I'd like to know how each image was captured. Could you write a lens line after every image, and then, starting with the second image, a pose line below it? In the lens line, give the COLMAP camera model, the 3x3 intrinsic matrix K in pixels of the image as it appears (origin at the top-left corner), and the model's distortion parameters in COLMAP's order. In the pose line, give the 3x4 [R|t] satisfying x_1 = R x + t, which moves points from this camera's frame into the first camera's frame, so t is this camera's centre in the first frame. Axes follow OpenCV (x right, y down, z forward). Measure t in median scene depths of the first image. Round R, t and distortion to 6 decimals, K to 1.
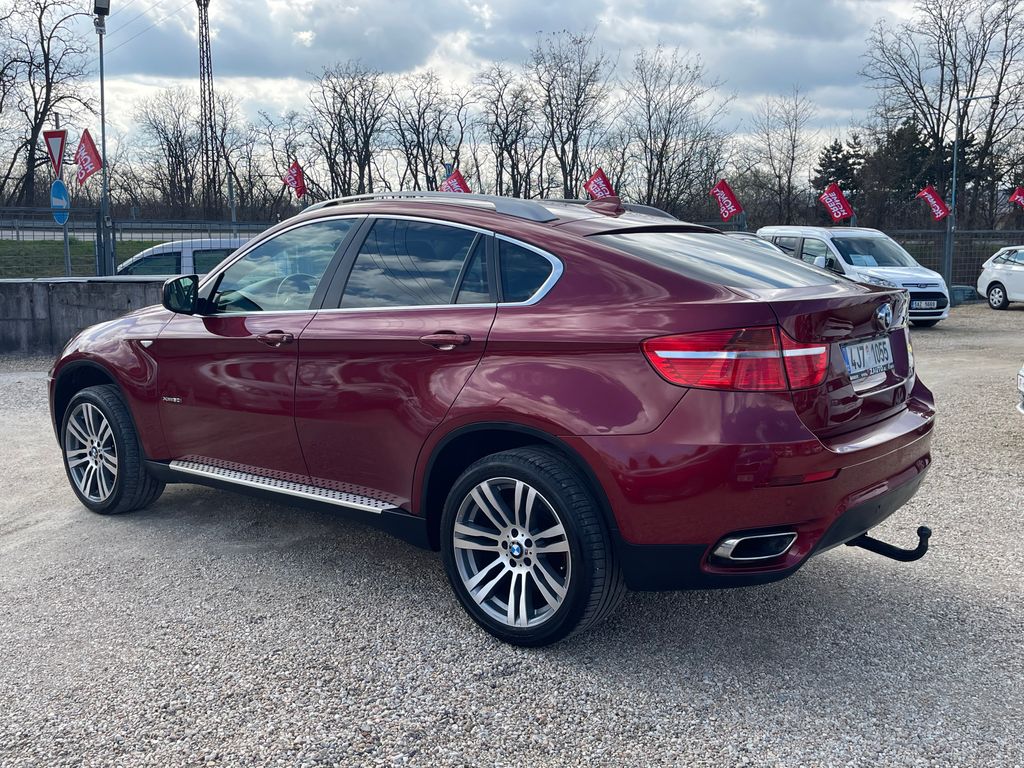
lens RADIAL K [[976.1, 0, 518.1], [0, 976.1, 377.3], [0, 0, 1]] dist [0.029145, 0.000000]
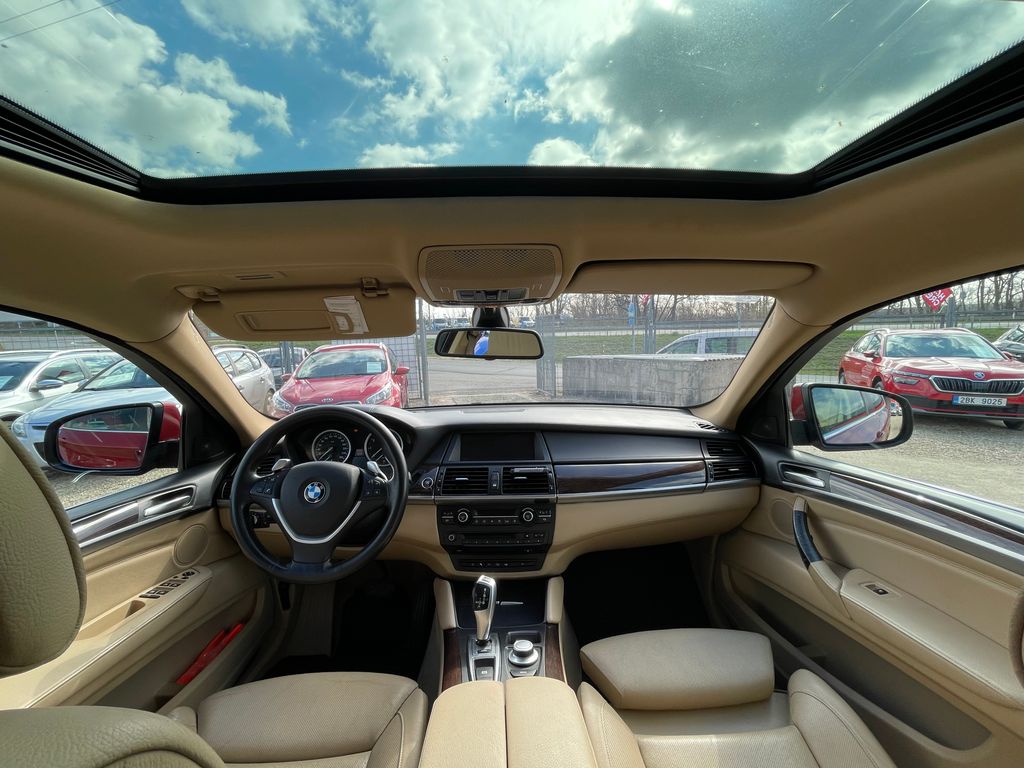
lens RADIAL K [[413.6, 0, 509.6], [0, 413.6, 385.7], [0, 0, 1]] dist [-0.005322, 0.001438]
pose [[0.649840, 0.069077, -0.756926, -0.006684], [-0.077405, 0.996699, 0.024504, -0.046114], [0.756120, 0.042666, 0.653041, 0.337554]]
